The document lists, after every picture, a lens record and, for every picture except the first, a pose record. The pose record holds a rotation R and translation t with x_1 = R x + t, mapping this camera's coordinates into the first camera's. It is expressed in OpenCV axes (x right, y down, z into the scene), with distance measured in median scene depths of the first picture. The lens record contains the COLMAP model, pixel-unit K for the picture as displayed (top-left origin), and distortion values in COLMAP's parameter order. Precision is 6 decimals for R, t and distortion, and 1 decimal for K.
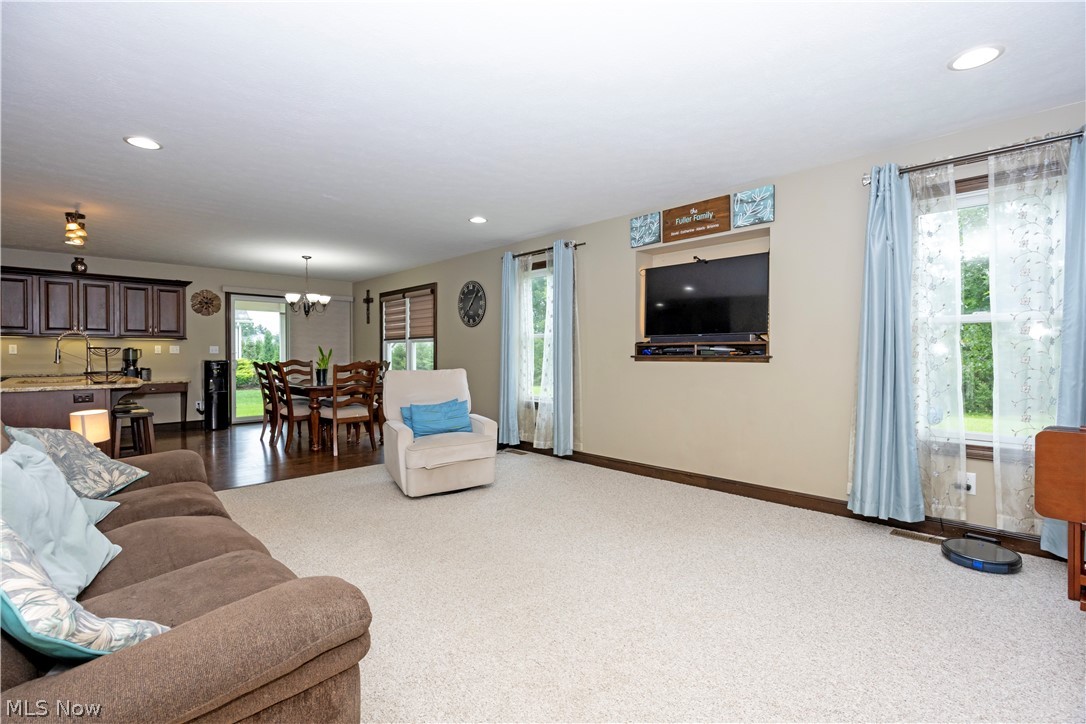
lens RADIAL K [[492.7, 0, 542.7], [0, 492.7, 358.3], [0, 0, 1]] dist [-0.005683, 0.001590]
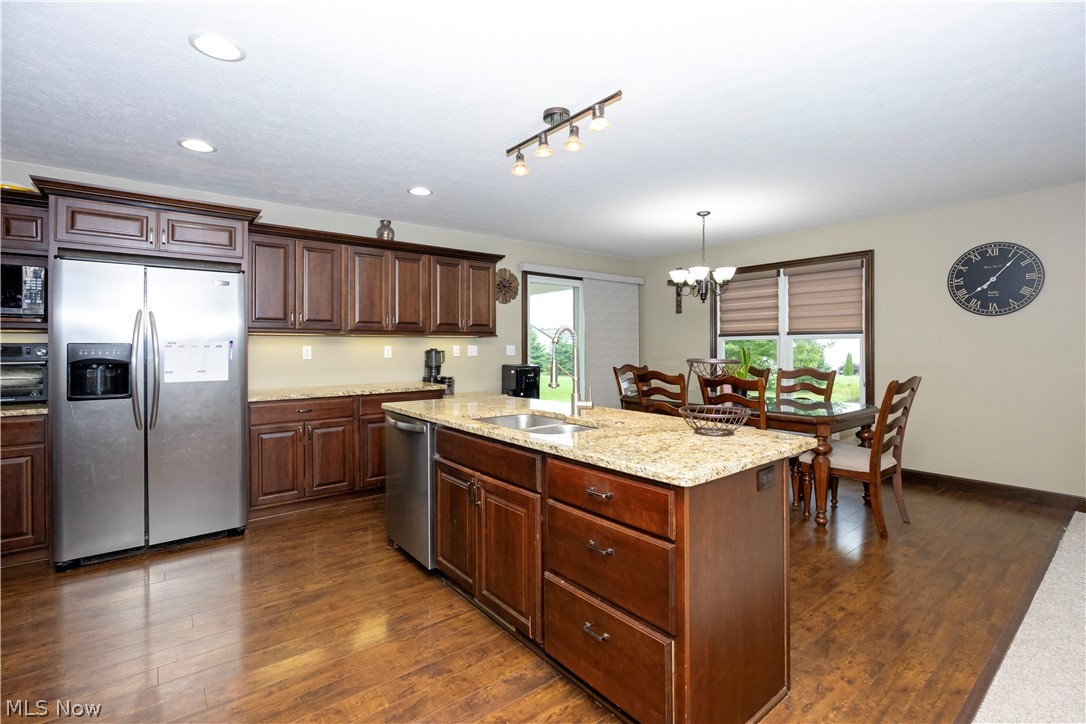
lens RADIAL K [[492.7, 0, 562.3], [0, 492.7, 343.8], [0, 0, 1]] dist [-0.005683, 0.001590]
pose [[0.995956, -0.001865, -0.089822, -0.569073], [0.000809, 0.999930, -0.011786, -0.019310], [0.089838, 0.011665, 0.995888, 0.297484]]
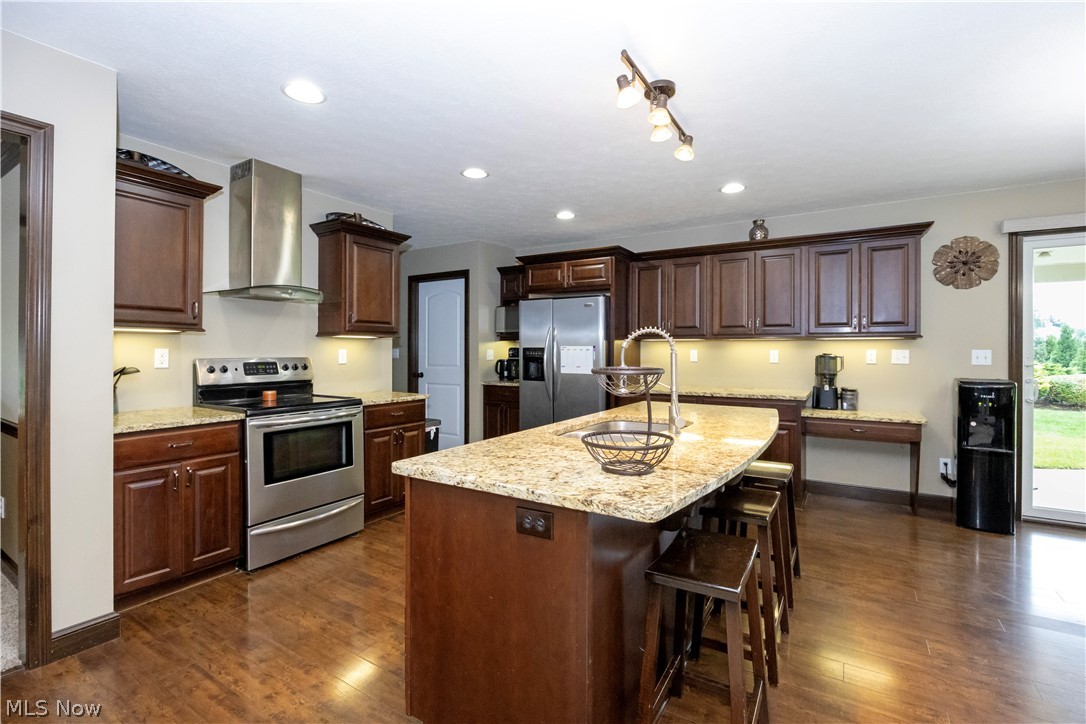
lens RADIAL K [[492.7, 0, 546.5], [0, 492.7, 355.8], [0, 0, 1]] dist [-0.005683, 0.001590]
pose [[0.248881, 0.005835, -0.968516, -0.329465], [-0.012050, 0.999923, 0.002927, -0.016224], [0.968459, 0.010942, 0.248932, 0.499729]]
